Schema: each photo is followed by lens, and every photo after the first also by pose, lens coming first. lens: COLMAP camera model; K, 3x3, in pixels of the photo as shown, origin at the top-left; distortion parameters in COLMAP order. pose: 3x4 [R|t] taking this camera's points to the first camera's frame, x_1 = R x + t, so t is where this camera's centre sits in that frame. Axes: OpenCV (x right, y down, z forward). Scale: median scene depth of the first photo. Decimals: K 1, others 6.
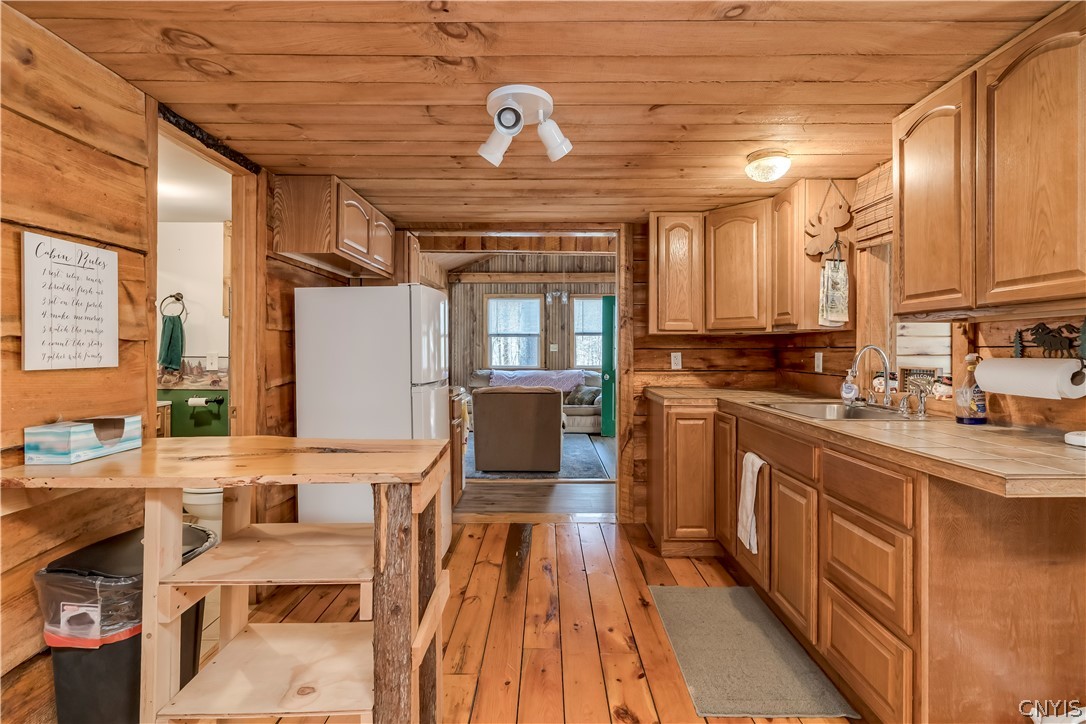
lens RADIAL K [[494.4, 0, 550.4], [0, 494.4, 338.7], [0, 0, 1]] dist [-0.008968, 0.002534]
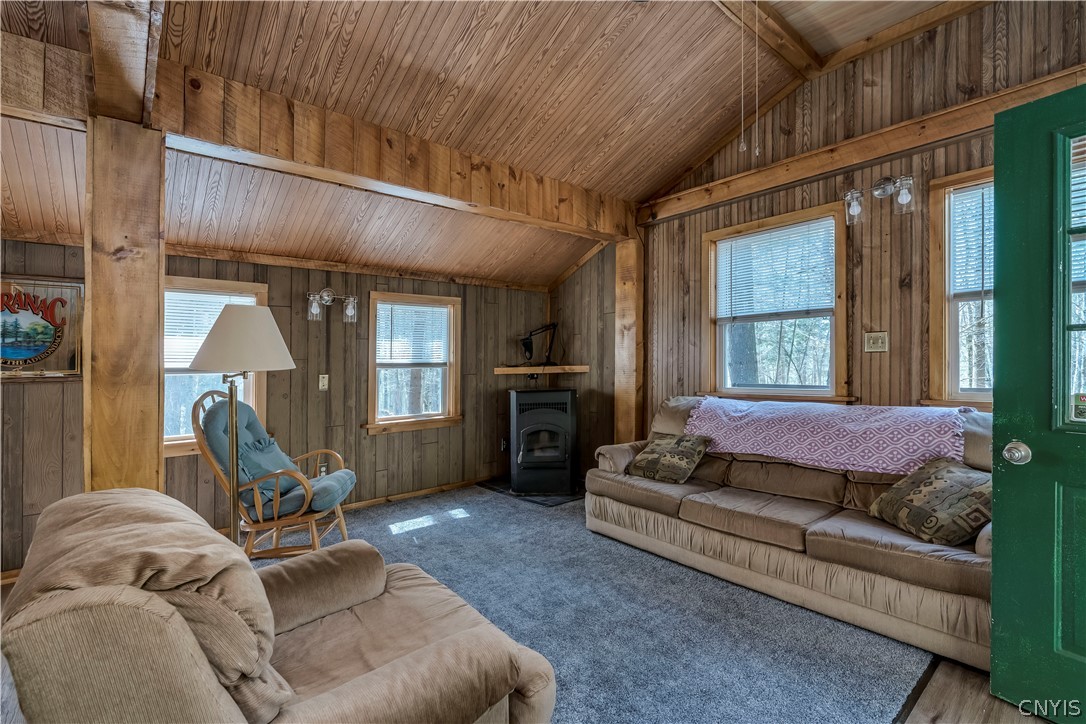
lens RADIAL K [[494.4, 0, 551.5], [0, 494.4, 366.5], [0, 0, 1]] dist [-0.008968, 0.002534]
pose [[0.642333, -0.007471, -0.766389, 0.402047], [0.035450, 0.999172, 0.019971, 0.063354], [0.765605, -0.039996, 0.642066, 1.825407]]
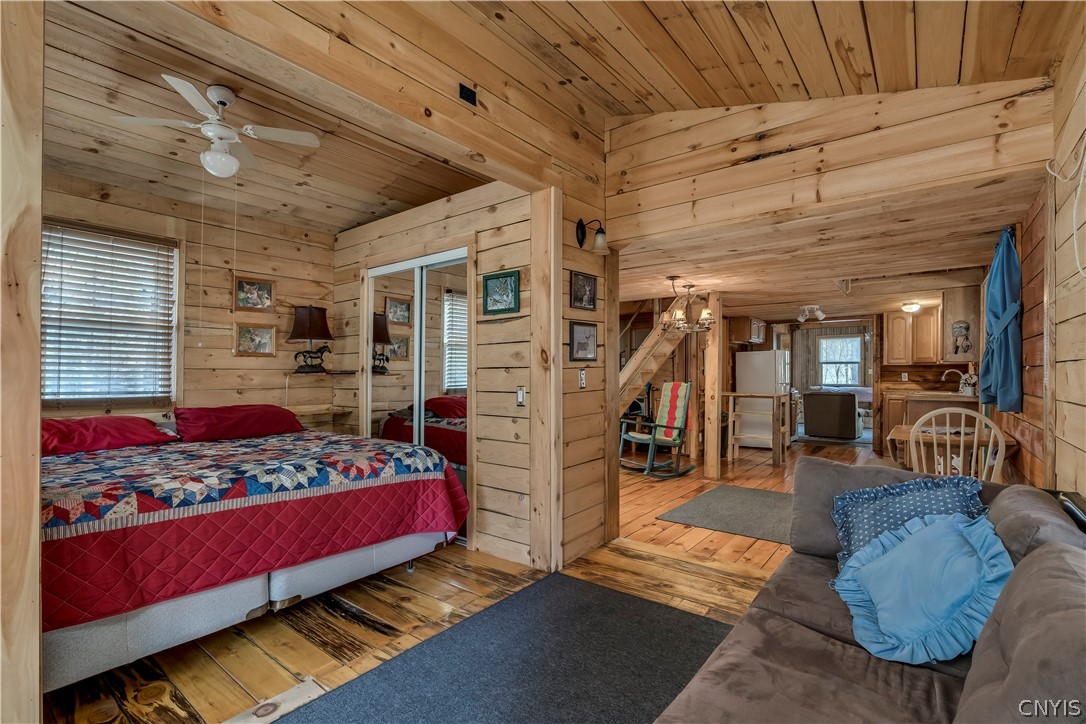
lens RADIAL K [[494.4, 0, 544.4], [0, 494.4, 367.1], [0, 0, 1]] dist [-0.008968, 0.002534]
pose [[0.785599, -0.010754, -0.618642, 0.441877], [0.015477, 0.999878, 0.002274, -0.034839], [0.618542, -0.011361, 0.785670, -2.108857]]
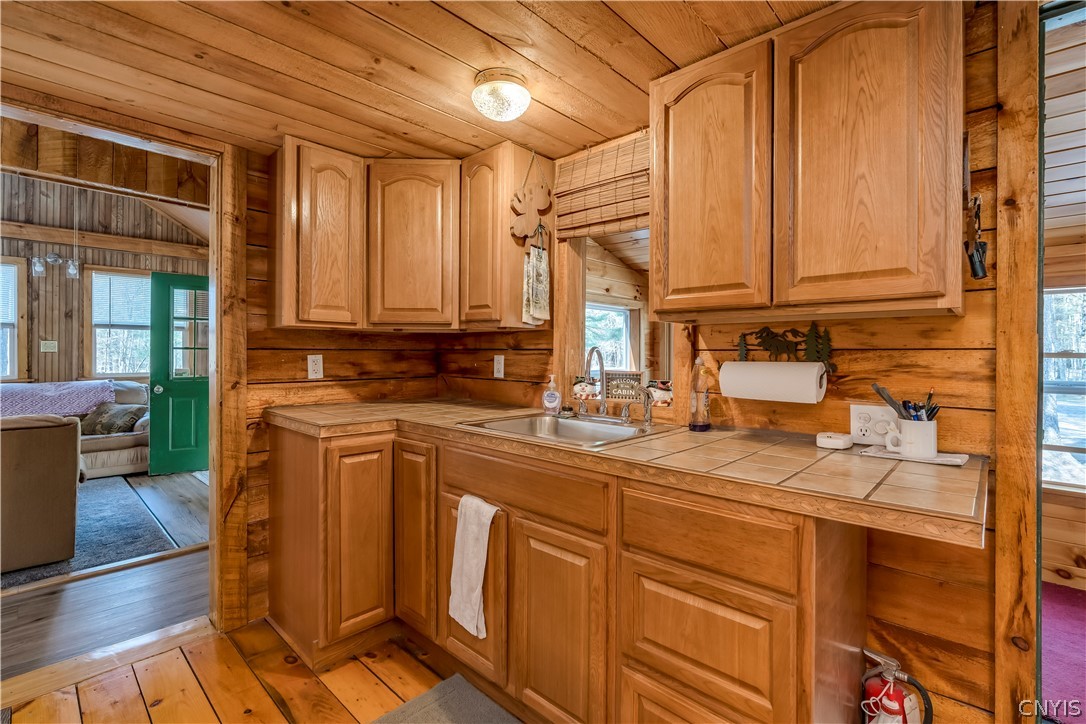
lens RADIAL K [[494.4, 0, 546.1], [0, 494.4, 354.0], [0, 0, 1]] dist [-0.008968, 0.002534]
pose [[0.688835, 0.002141, 0.724915, -0.031198], [-0.022006, 0.999597, 0.017959, 0.009114], [-0.724584, -0.028323, 0.688605, 0.365325]]
